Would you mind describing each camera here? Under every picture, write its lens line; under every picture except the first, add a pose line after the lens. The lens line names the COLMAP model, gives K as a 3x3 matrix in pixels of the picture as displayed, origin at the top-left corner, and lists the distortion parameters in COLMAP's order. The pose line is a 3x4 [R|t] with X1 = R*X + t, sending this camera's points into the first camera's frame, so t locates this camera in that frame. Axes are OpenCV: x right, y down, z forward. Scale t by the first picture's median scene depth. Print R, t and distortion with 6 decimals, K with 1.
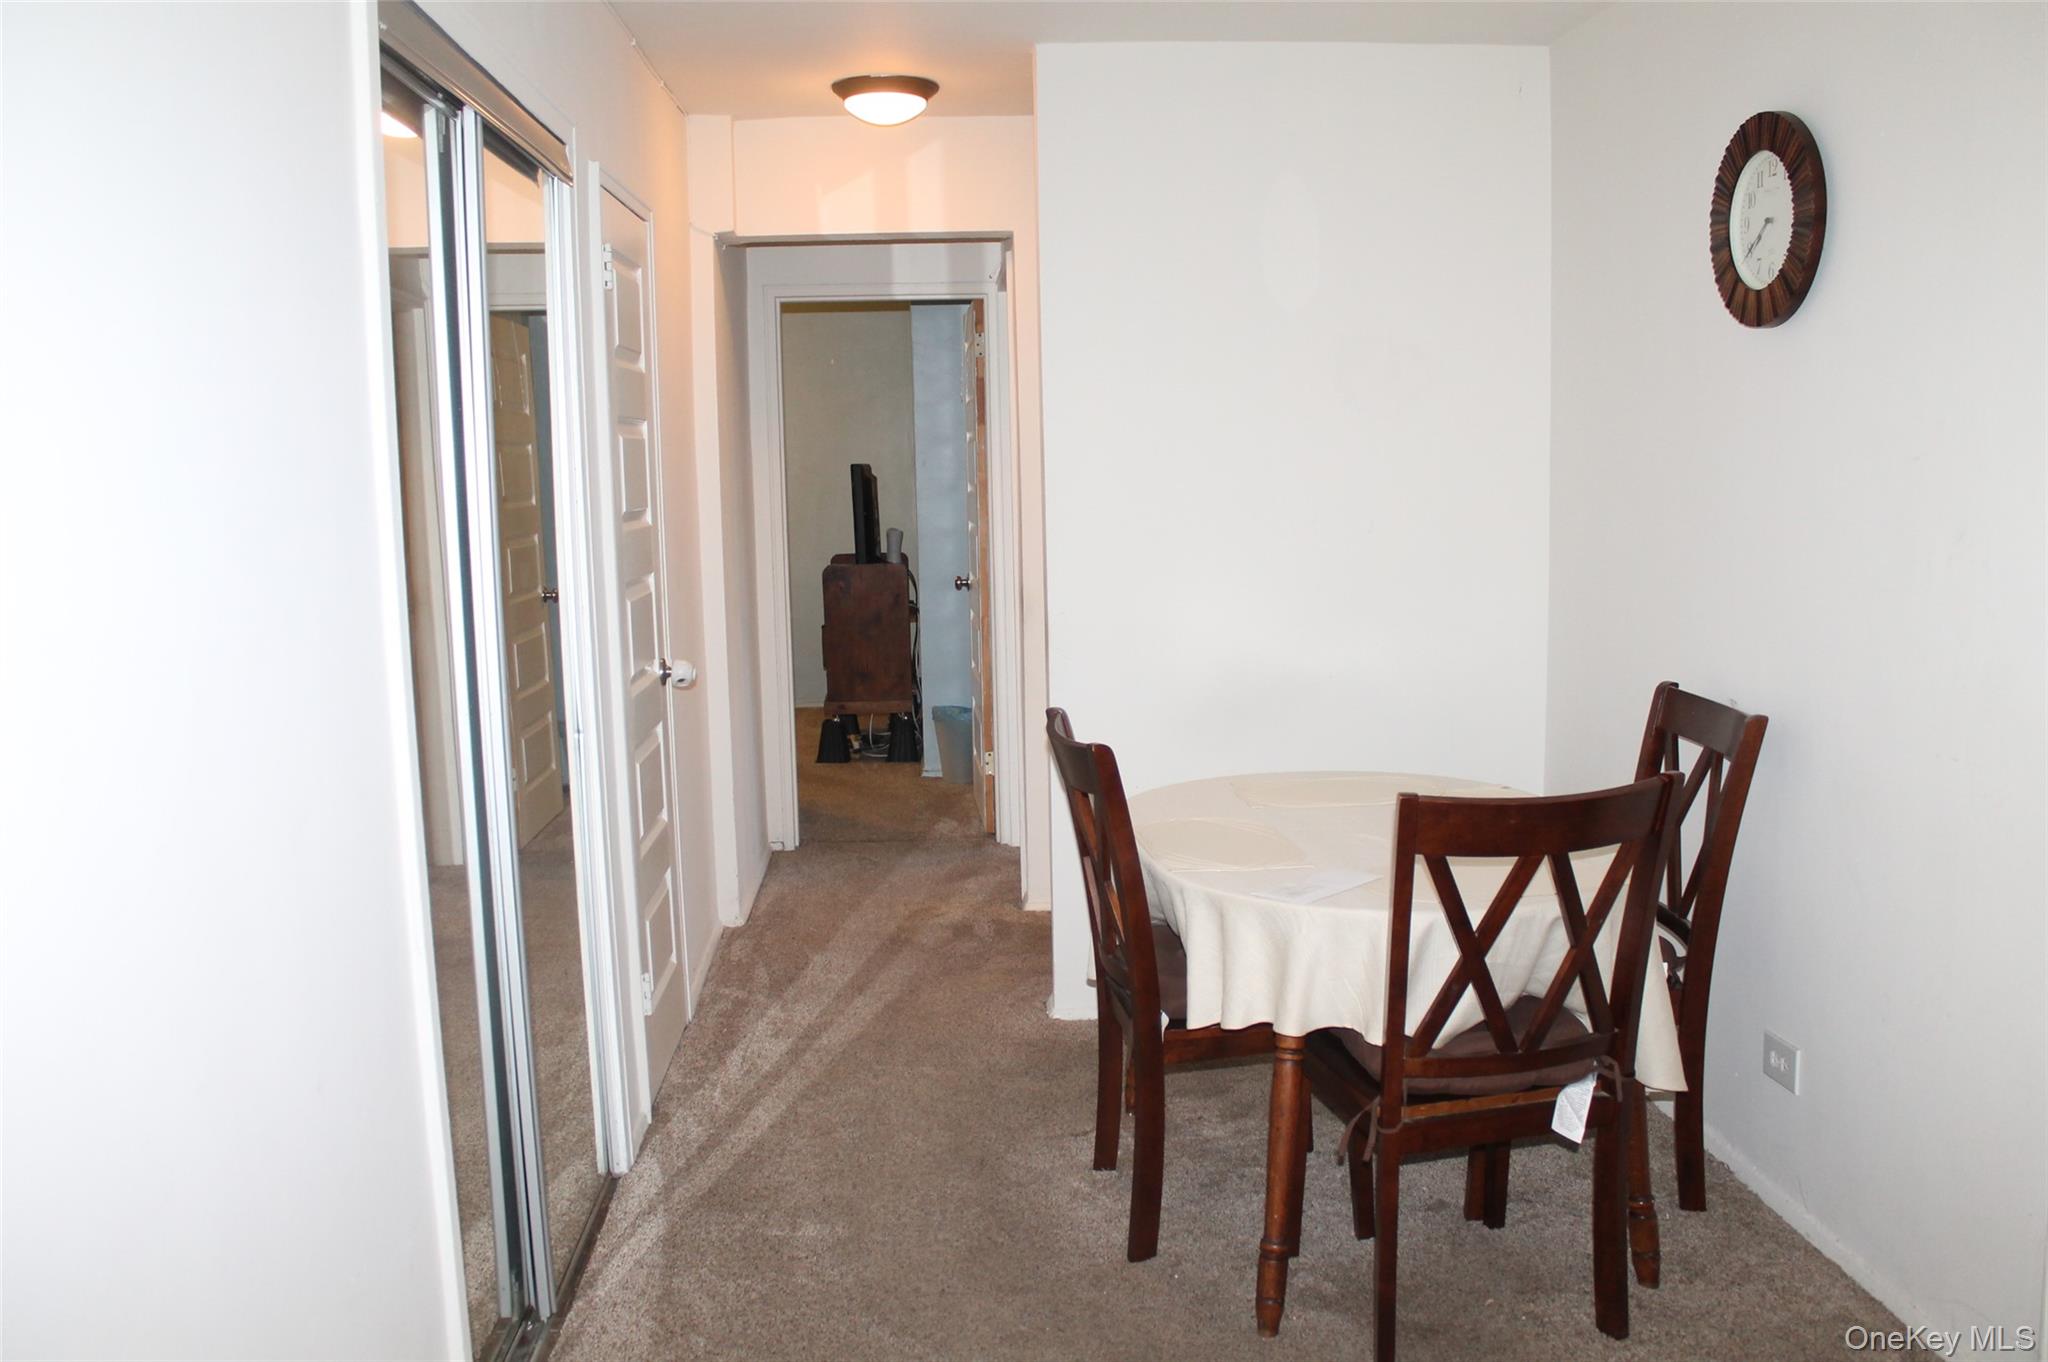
lens RADIAL K [[1696.3, 0, 1024.0], [0, 1696.3, 681.0], [0, 0, 1]] dist [-0.176113, 0.161462]
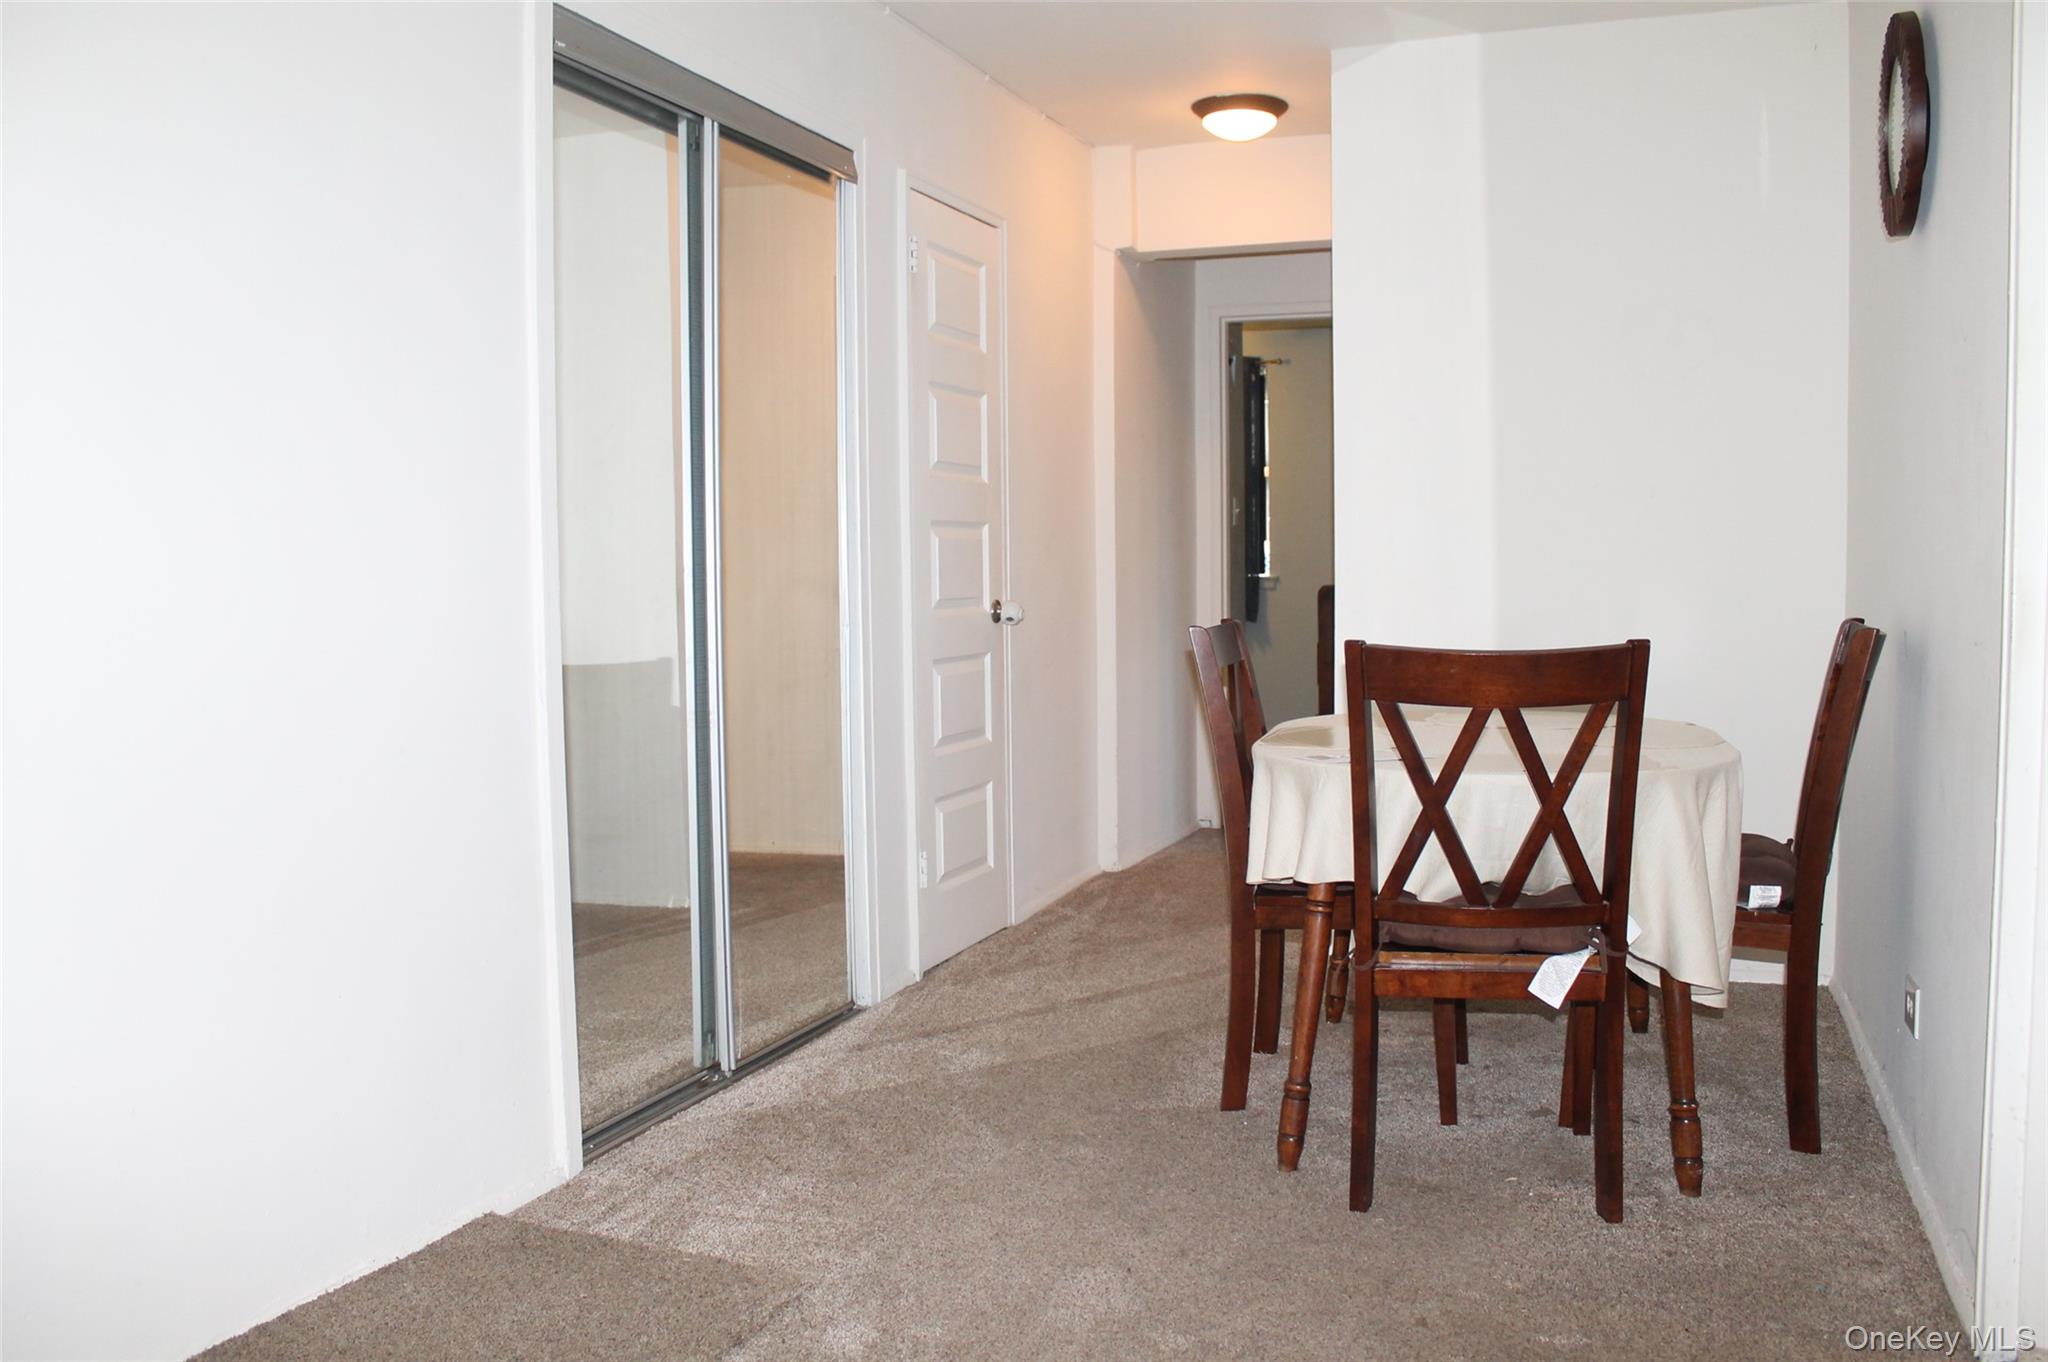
lens RADIAL K [[1696.3, 0, 1024.0], [0, 1696.3, 681.0], [0, 0, 1]] dist [-0.176113, 0.161462]
pose [[0.911782, 0.040826, -0.408640, 0.421592], [-0.062807, 0.997203, -0.040511, 0.132436], [0.405843, 0.062603, 0.911796, -0.077783]]
